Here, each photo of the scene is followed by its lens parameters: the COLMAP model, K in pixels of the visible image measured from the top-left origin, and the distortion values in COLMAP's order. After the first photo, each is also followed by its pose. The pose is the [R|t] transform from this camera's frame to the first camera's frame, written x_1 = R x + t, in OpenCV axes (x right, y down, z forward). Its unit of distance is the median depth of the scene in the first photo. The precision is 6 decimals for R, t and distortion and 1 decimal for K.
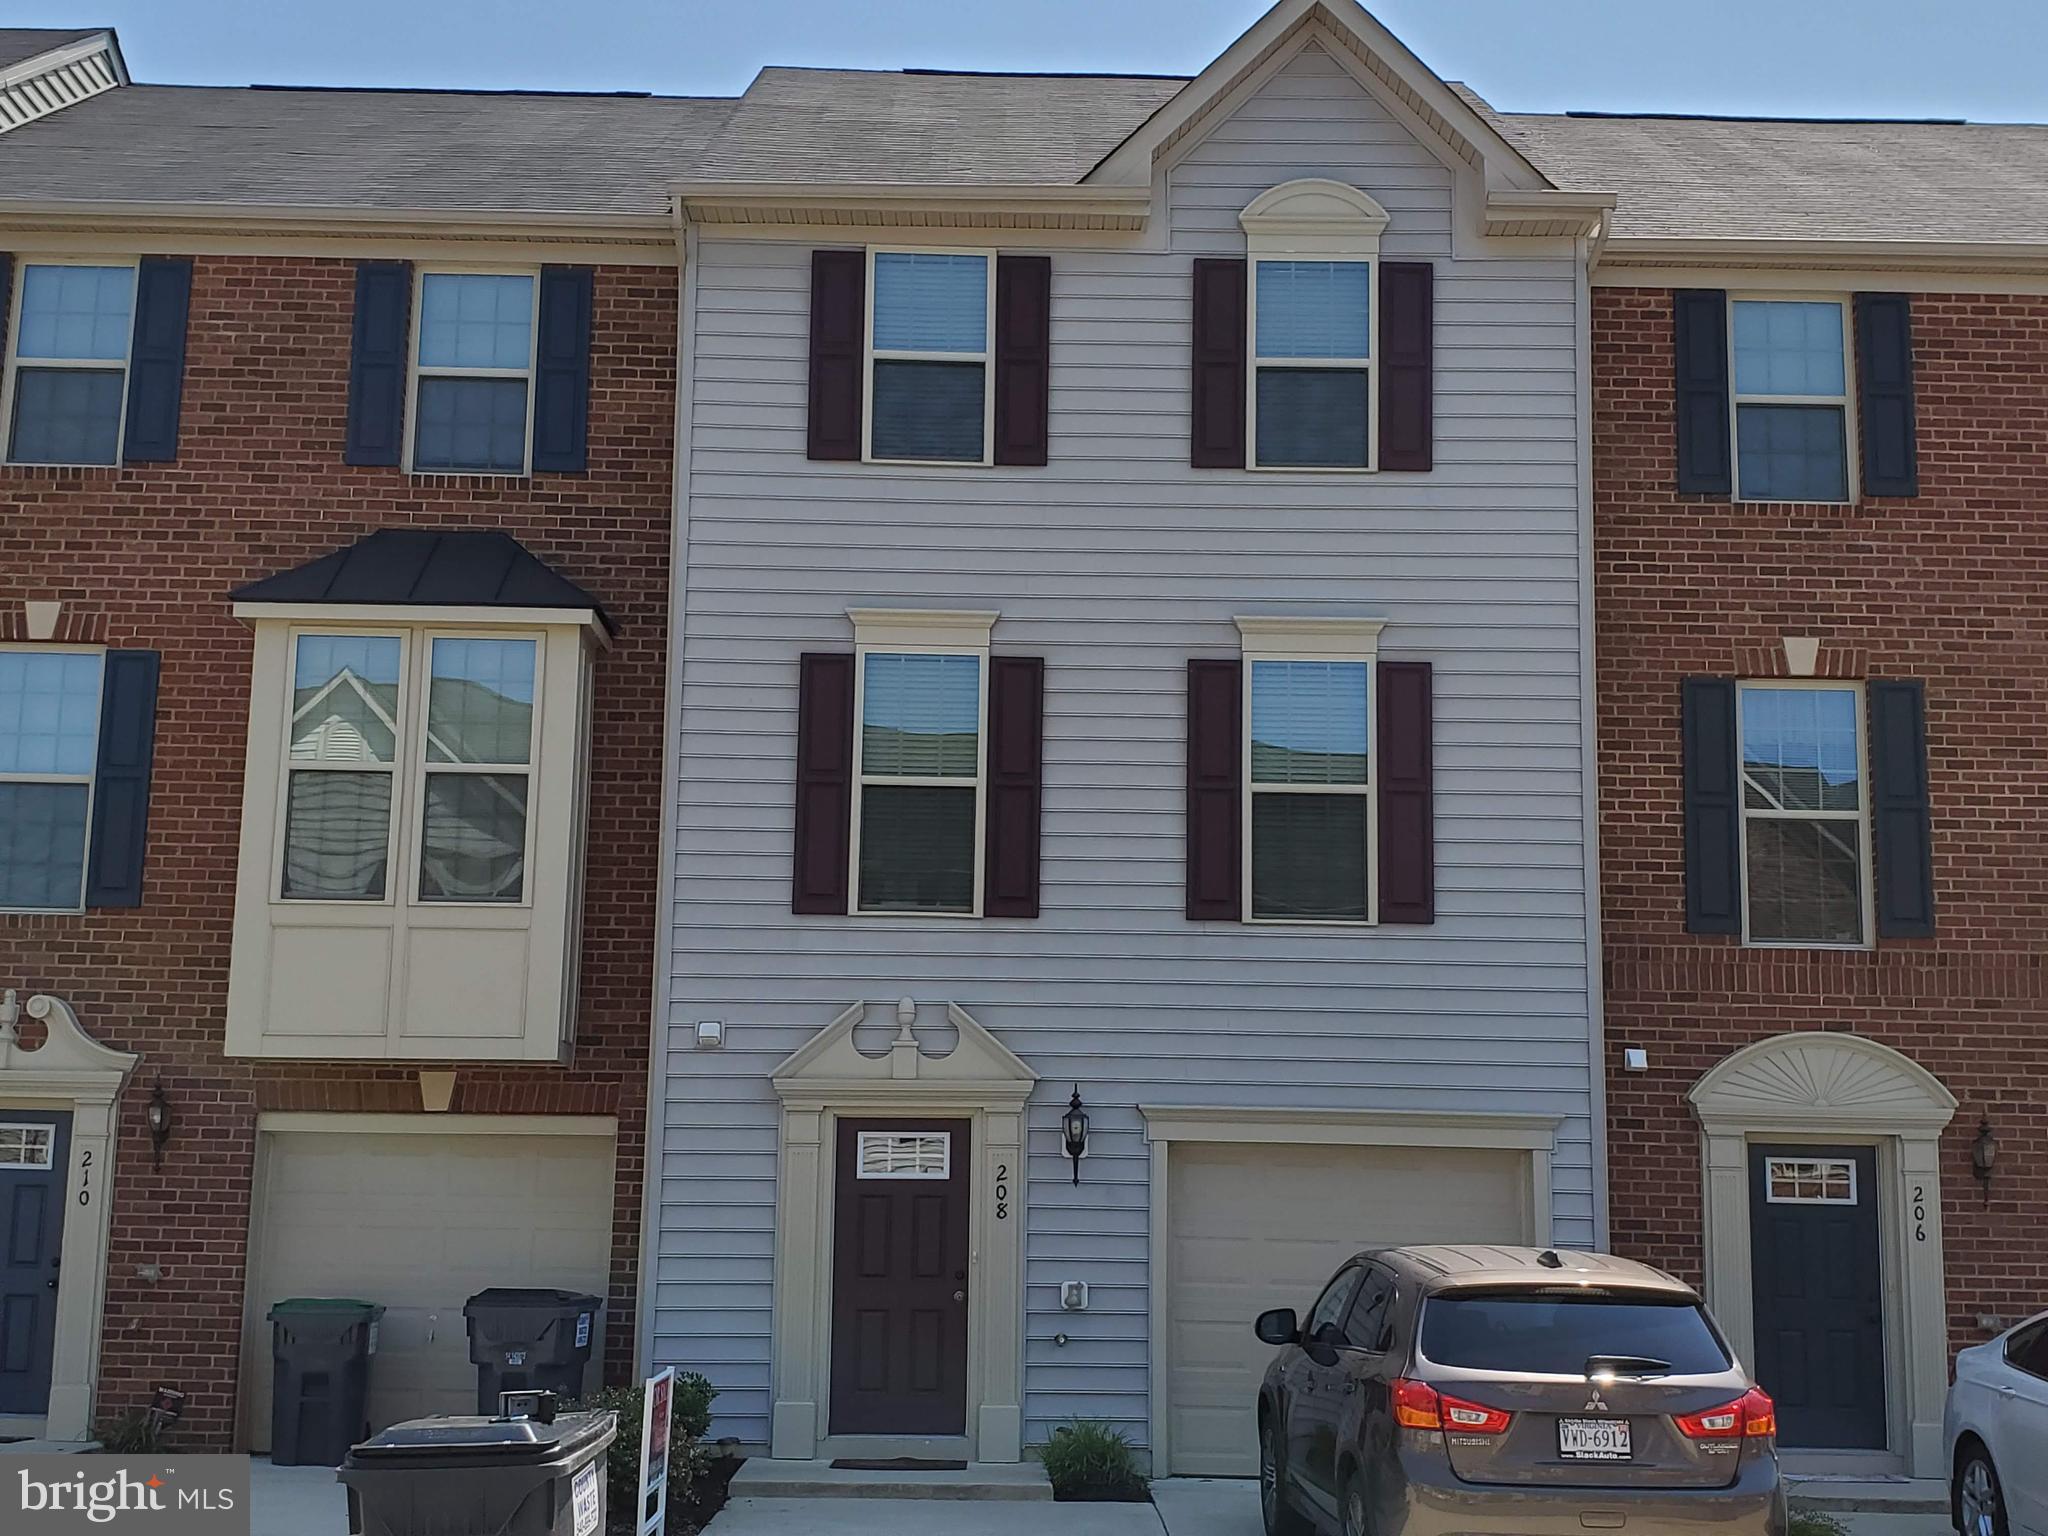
lens RADIAL K [[2589.1, 0, 1046.4], [0, 2589.1, 754.8], [0, 0, 1]] dist [0.003123, 0.000000]
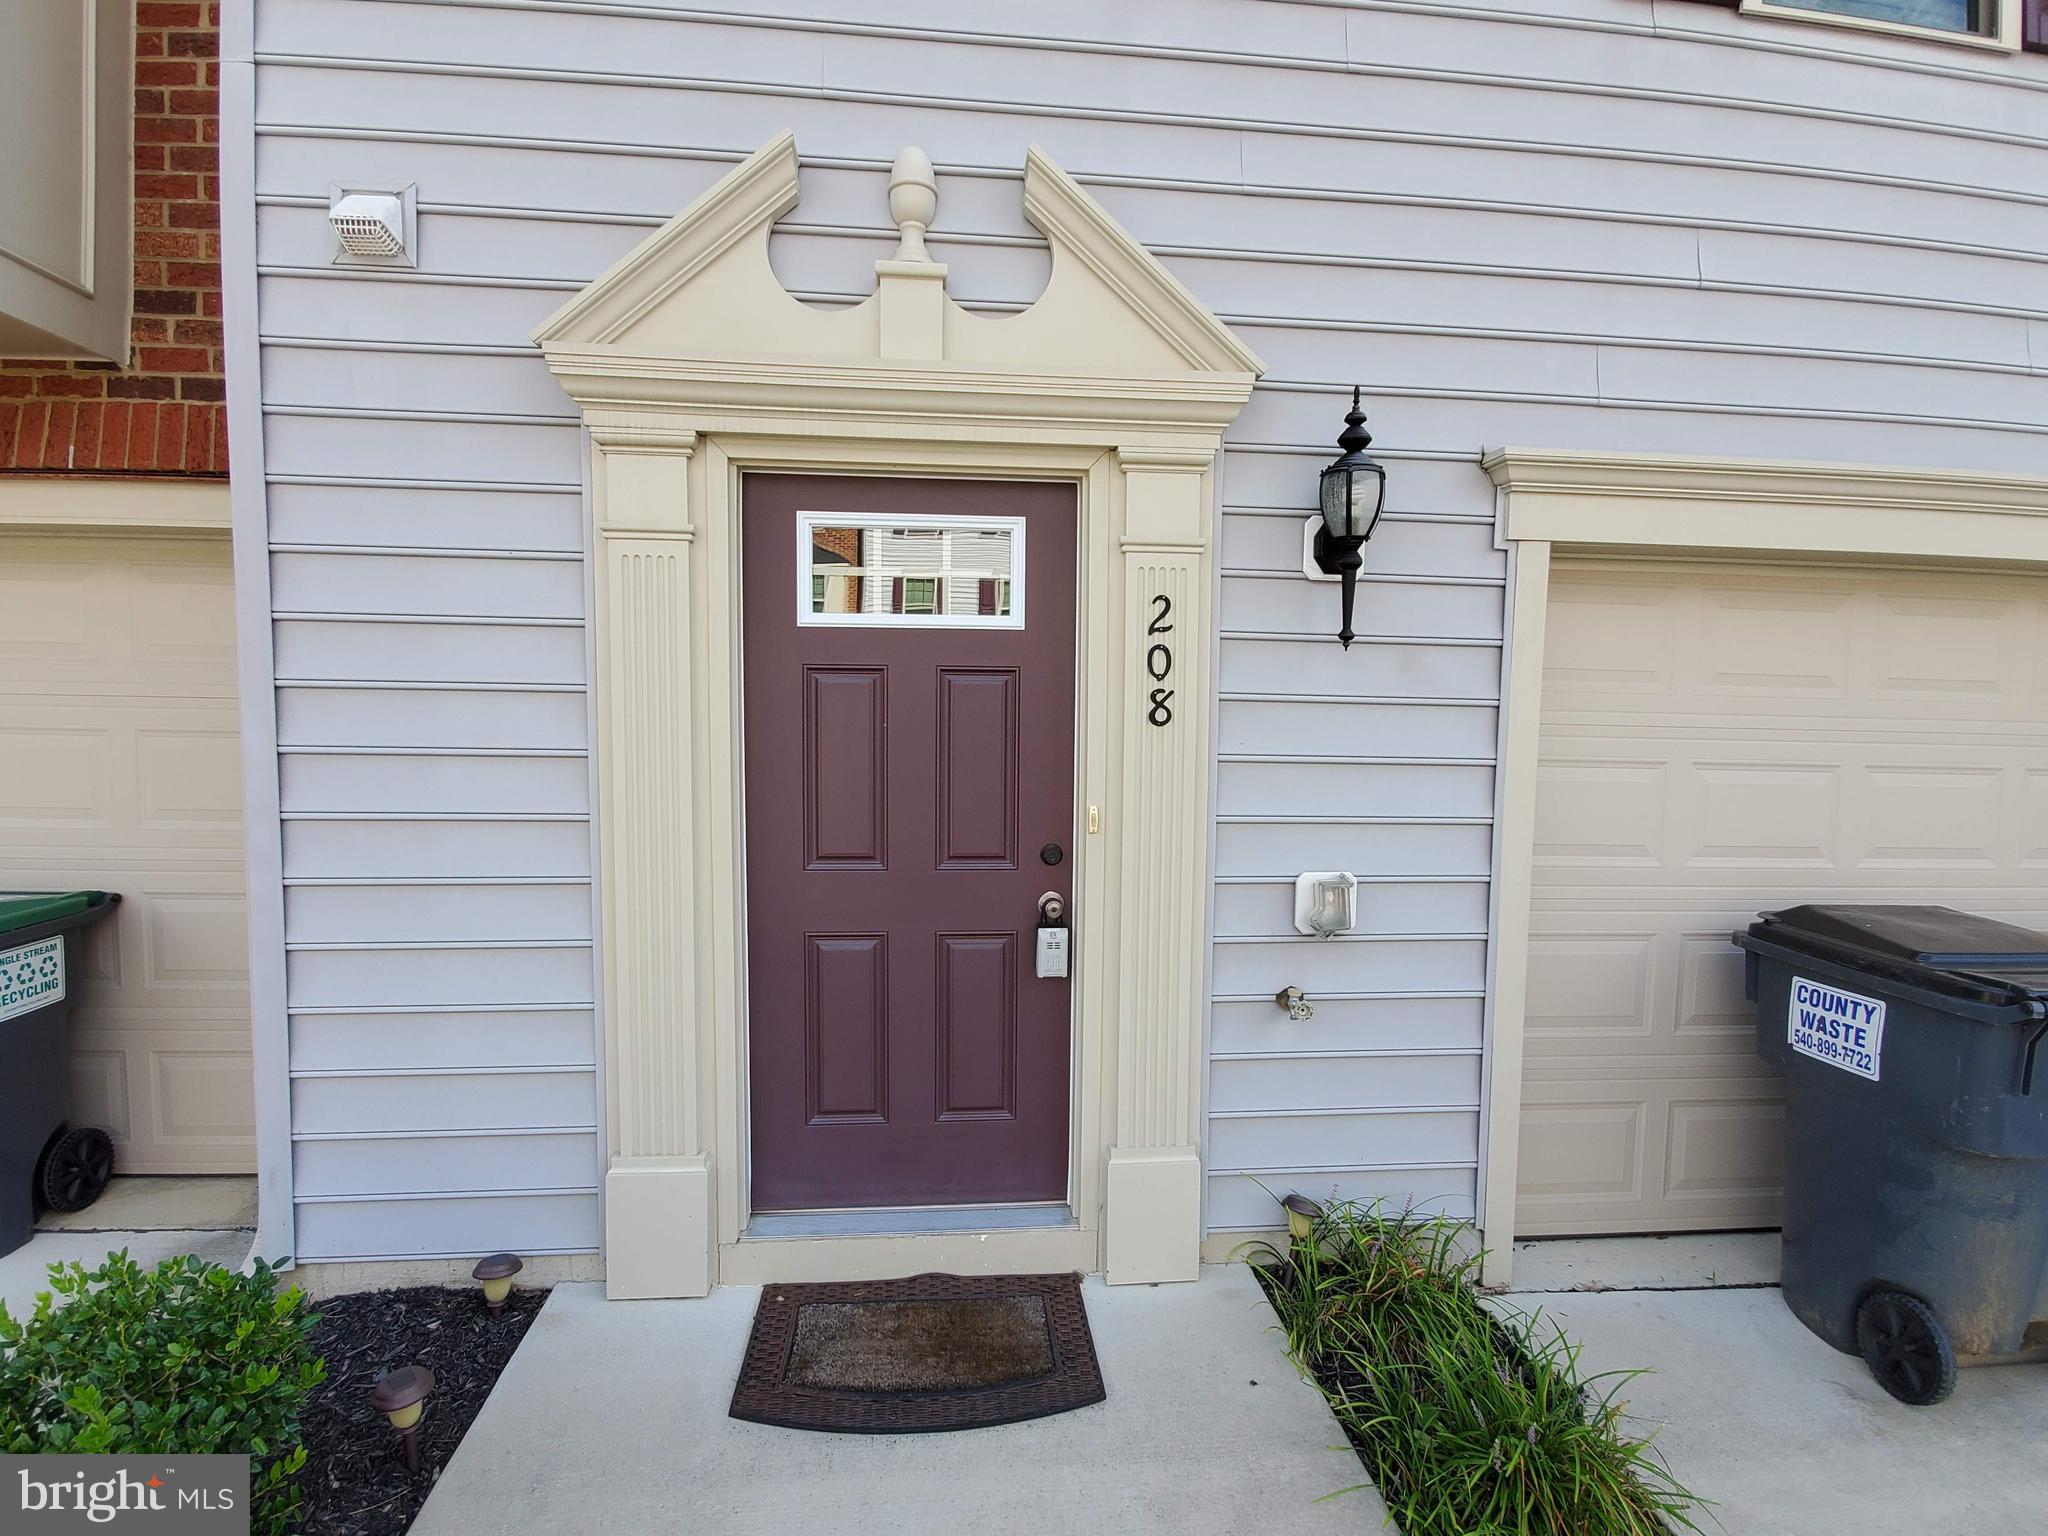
lens RADIAL K [[989.1, 0, 1066.7], [0, 989.1, 774.2], [0, 0, 1]] dist [0.000903, -0.009174]
pose [[0.995816, -0.003251, 0.091320, -0.044010], [-0.022018, 0.961383, 0.274330, 0.138031], [-0.088685, -0.275193, 0.957290, 0.814026]]
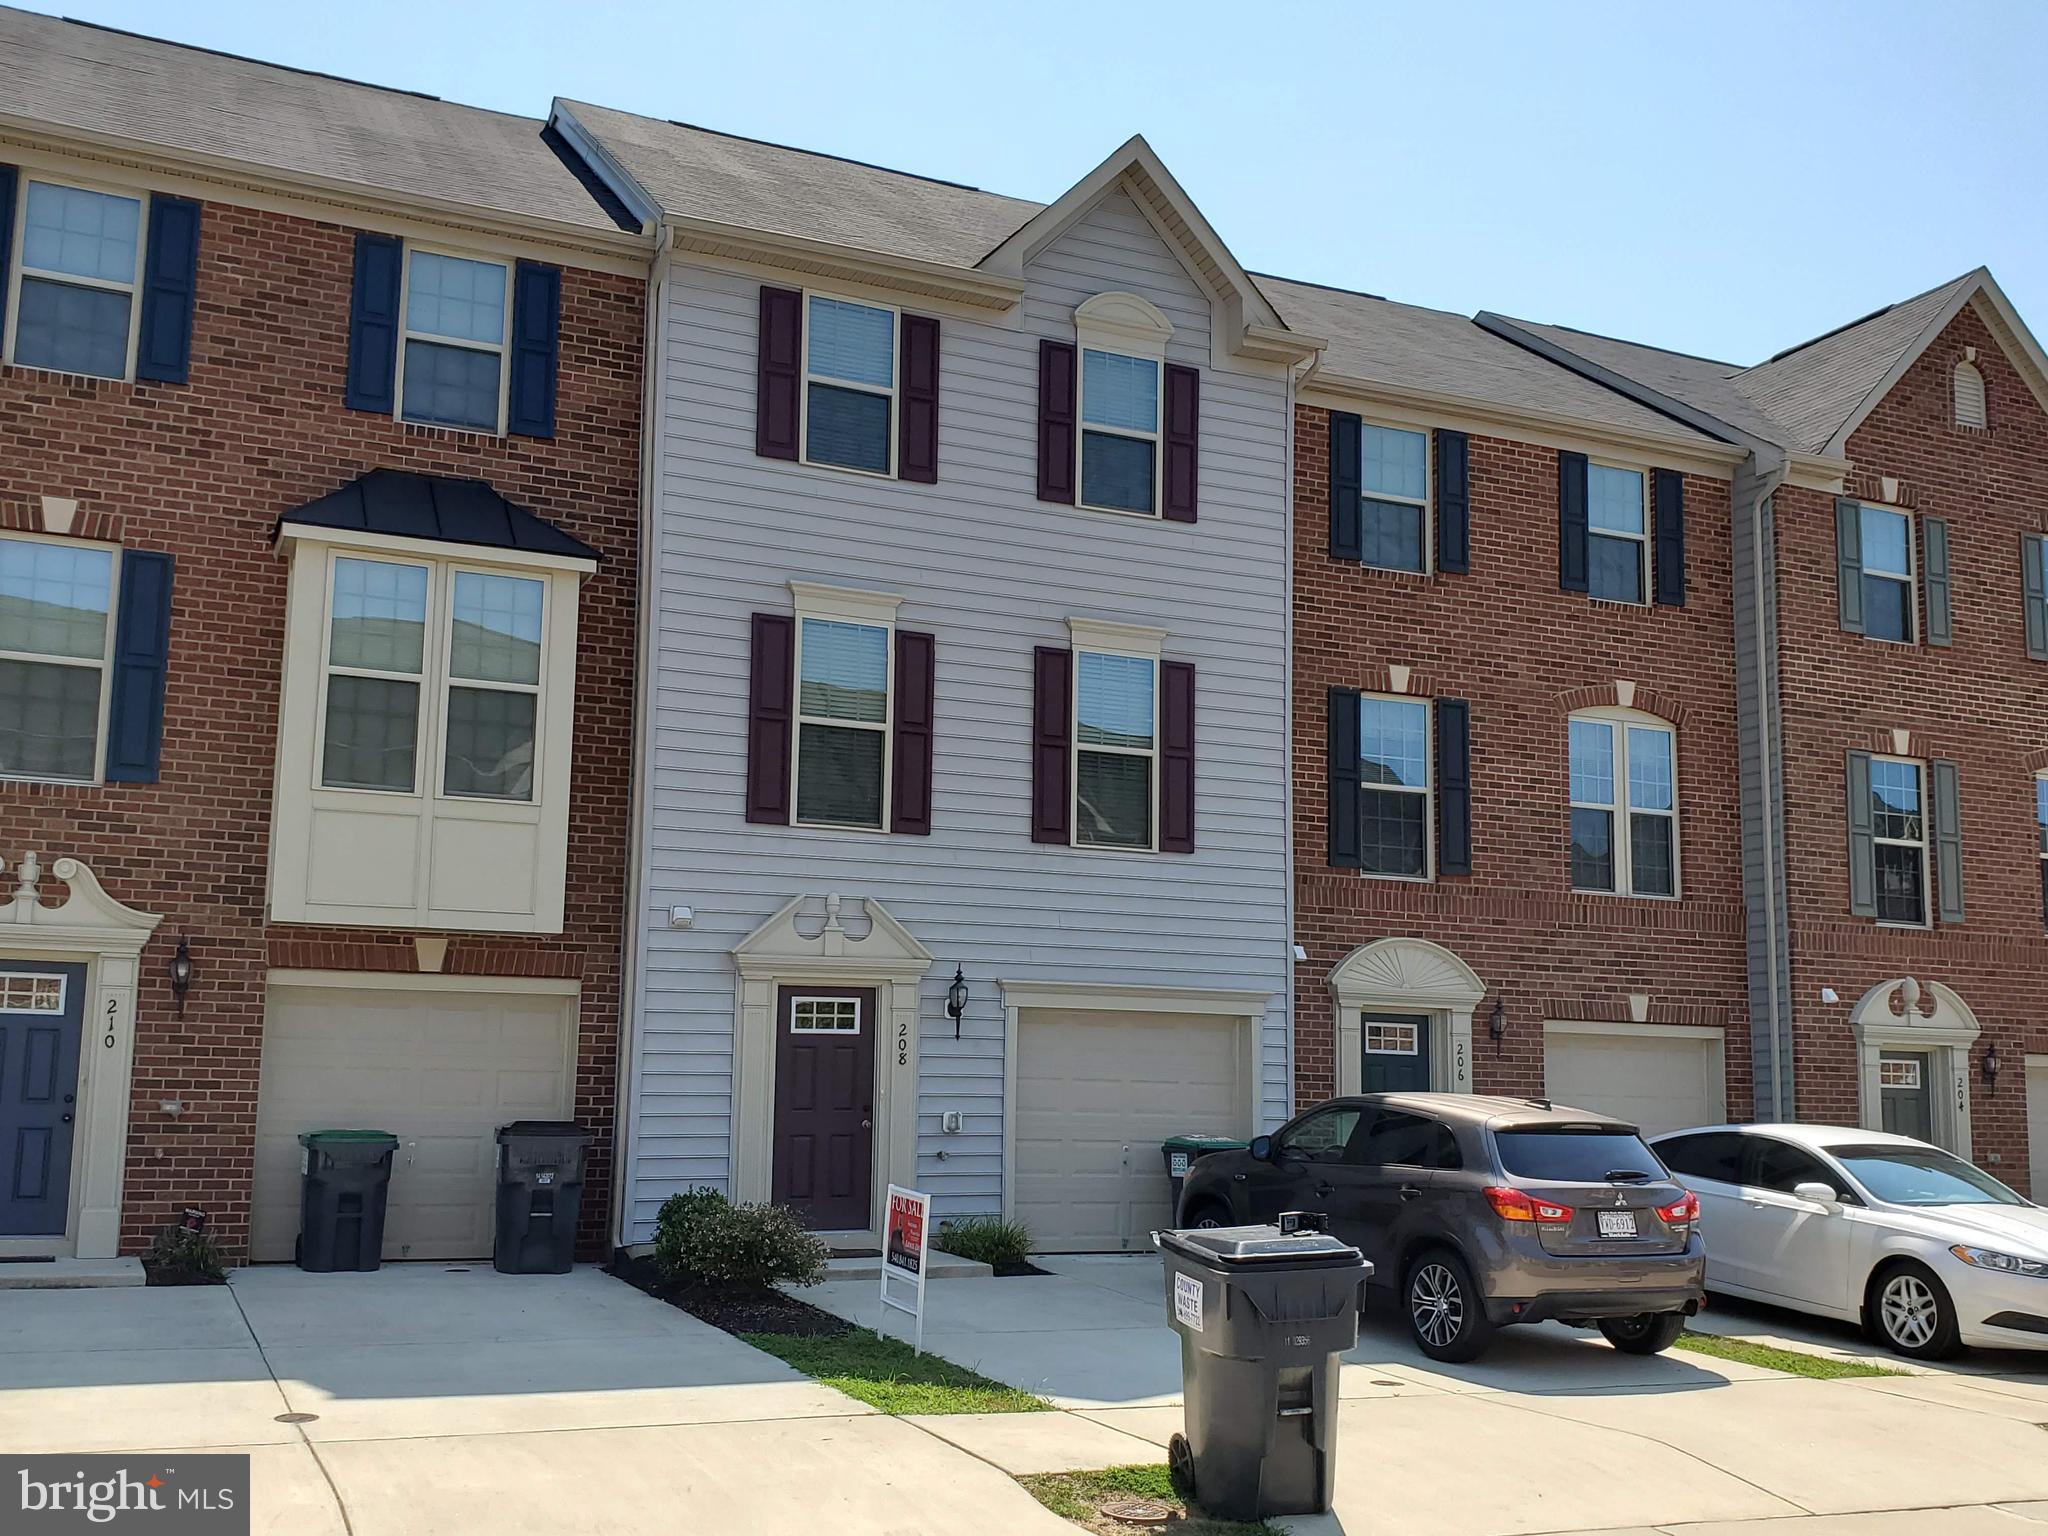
lens RADIAL K [[2042.3, 0, 1032.2], [0, 2042.3, 769.8], [0, 0, 1]] dist [-0.005786, 0.000000]
pose [[0.909519, 0.062460, 0.410944, -0.373138], [-0.082297, 0.996134, 0.030738, -0.005406], [-0.407435, -0.061776, 0.911142, 0.043741]]
